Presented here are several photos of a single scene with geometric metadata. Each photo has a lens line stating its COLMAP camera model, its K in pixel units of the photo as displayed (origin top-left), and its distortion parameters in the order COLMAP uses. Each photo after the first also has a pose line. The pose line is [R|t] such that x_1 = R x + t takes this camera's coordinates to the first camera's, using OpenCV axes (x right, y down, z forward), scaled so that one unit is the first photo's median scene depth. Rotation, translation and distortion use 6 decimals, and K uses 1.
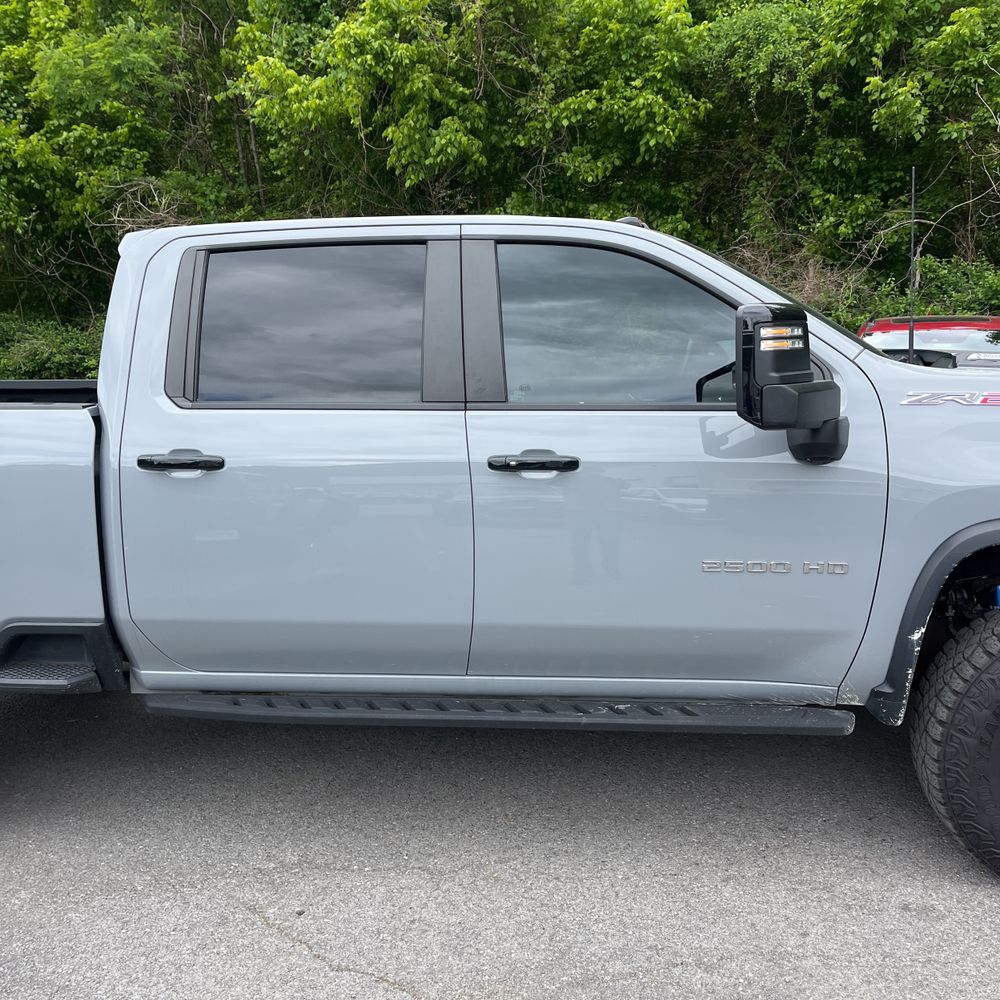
lens RADIAL K [[1009.8, 0, 500.0], [0, 1009.8, 500.0], [0, 0, 1]] dist [0.047650, -0.040613]
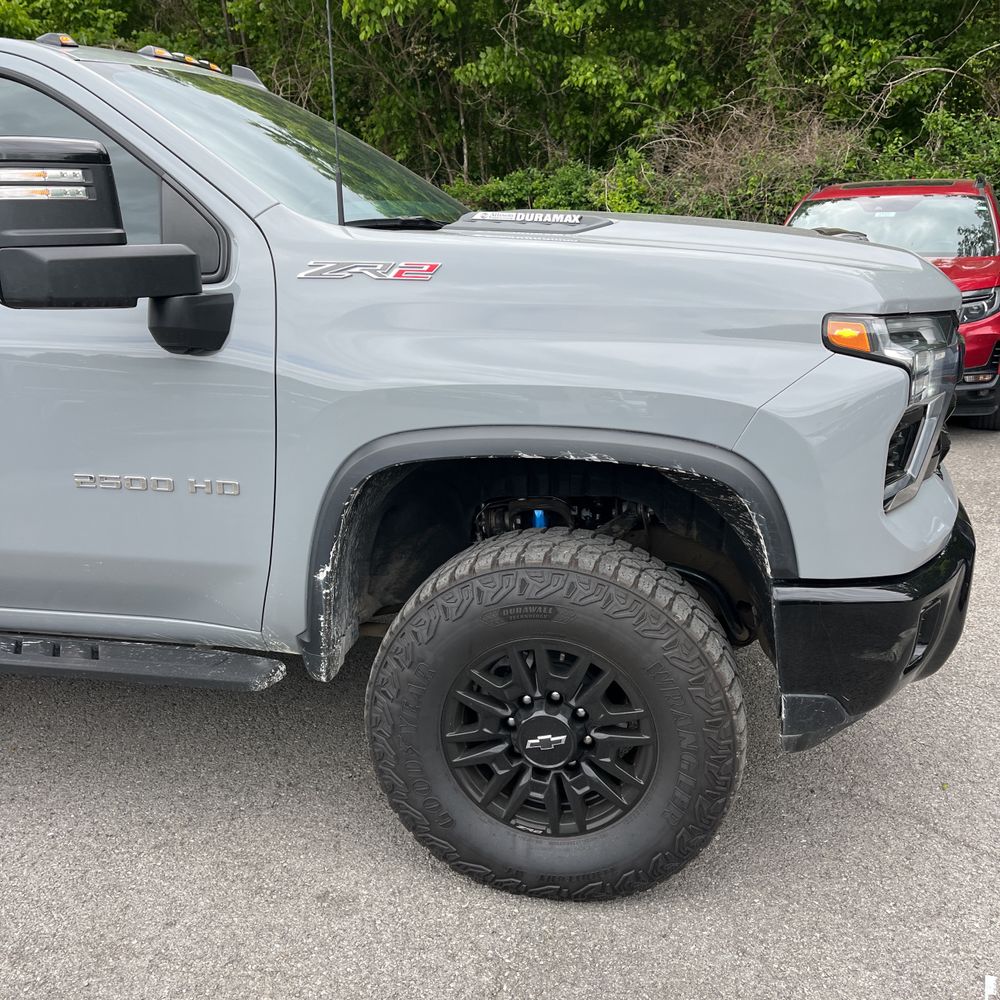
lens RADIAL K [[1006.1, 0, 480.8], [0, 1006.1, 498.9], [0, 0, 1]] dist [0.034988, -0.037566]
pose [[0.992888, 0.028740, -0.115533, 0.129834], [-0.015063, 0.992952, 0.117552, -0.004148], [0.118097, -0.114976, 0.986323, 0.051616]]
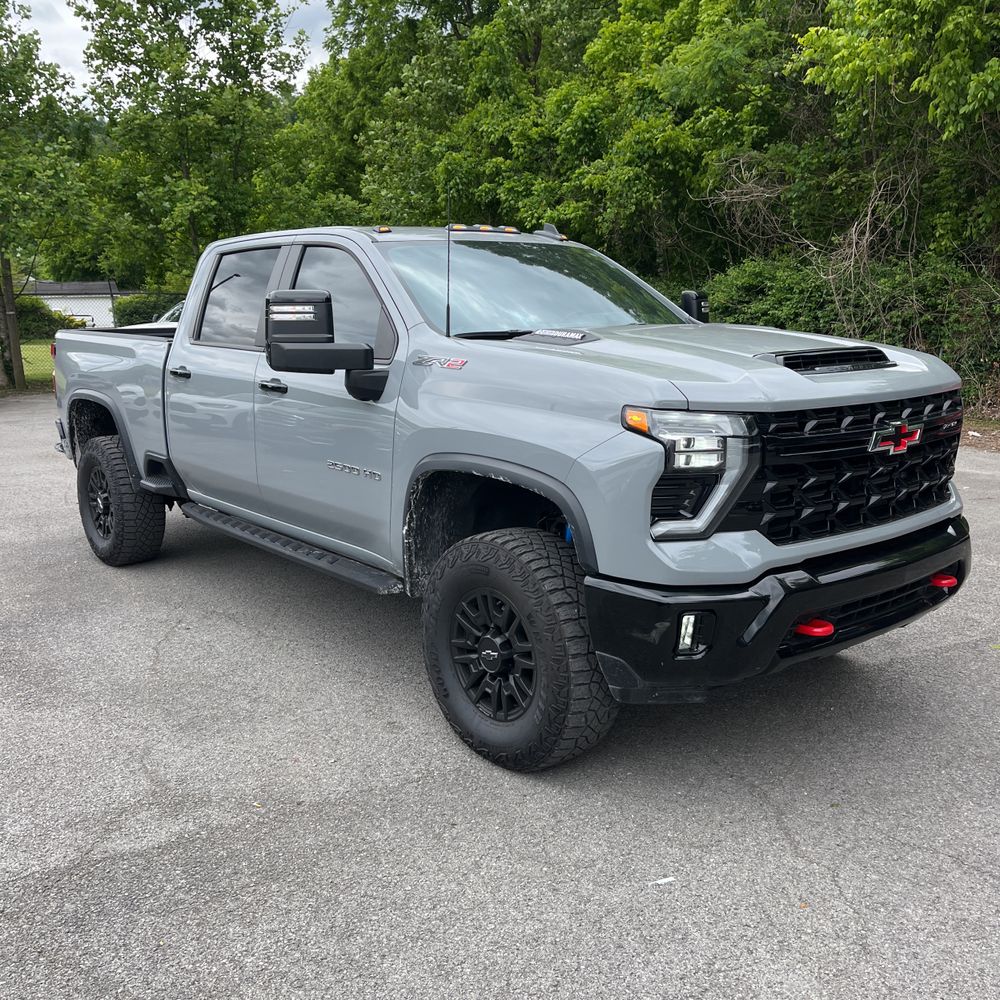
lens RADIAL K [[1009.8, 0, 500.0], [0, 1009.8, 500.0], [0, 0, 1]] dist [0.047650, -0.040613]
pose [[0.703709, 0.149342, -0.694616, 0.302944], [-0.118536, 0.988635, 0.092468, -0.010738], [0.700531, 0.017266, 0.713414, 0.022451]]
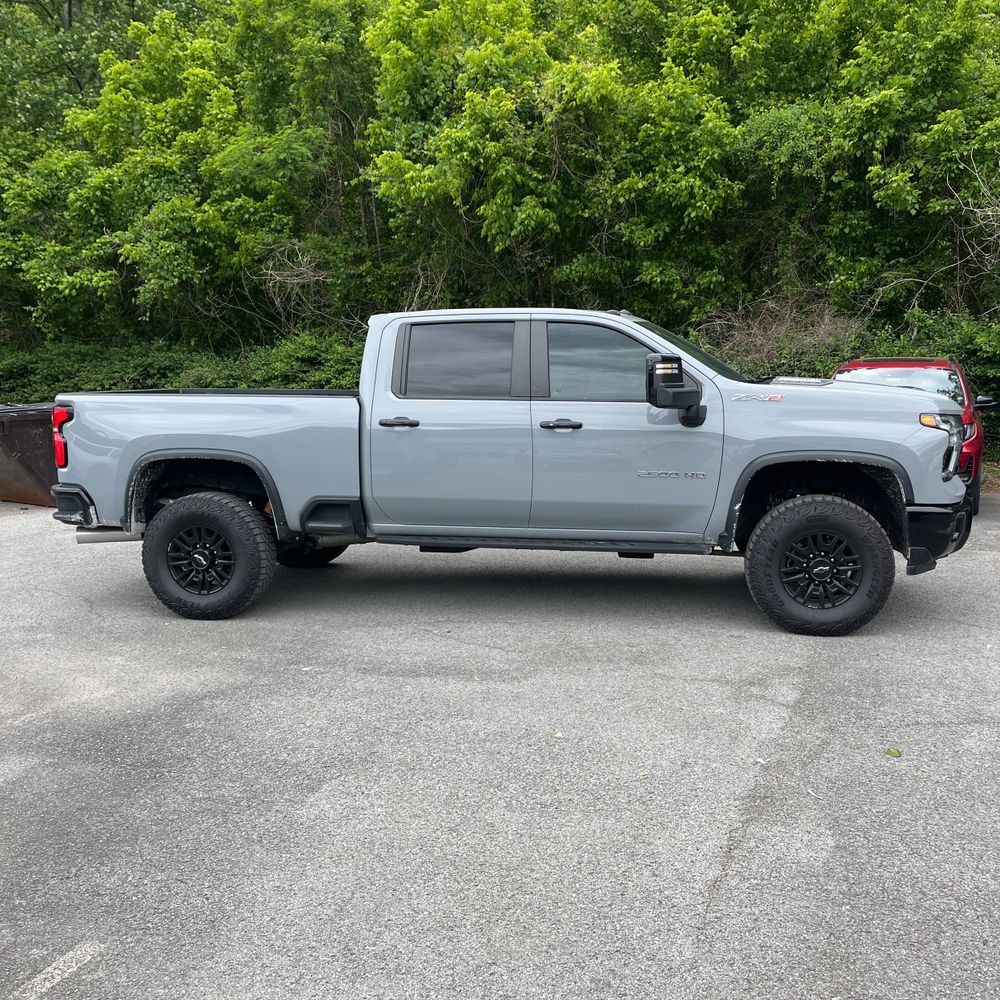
lens RADIAL K [[1017.1, 0, 504.7], [0, 1017.1, 475.0], [0, 0, 1]] dist [0.058876, -0.004052]
pose [[0.997167, 0.022723, -0.071699, 0.015203], [-0.026723, 0.998111, -0.055325, 0.041375], [0.070306, 0.057085, 0.995891, -0.249196]]
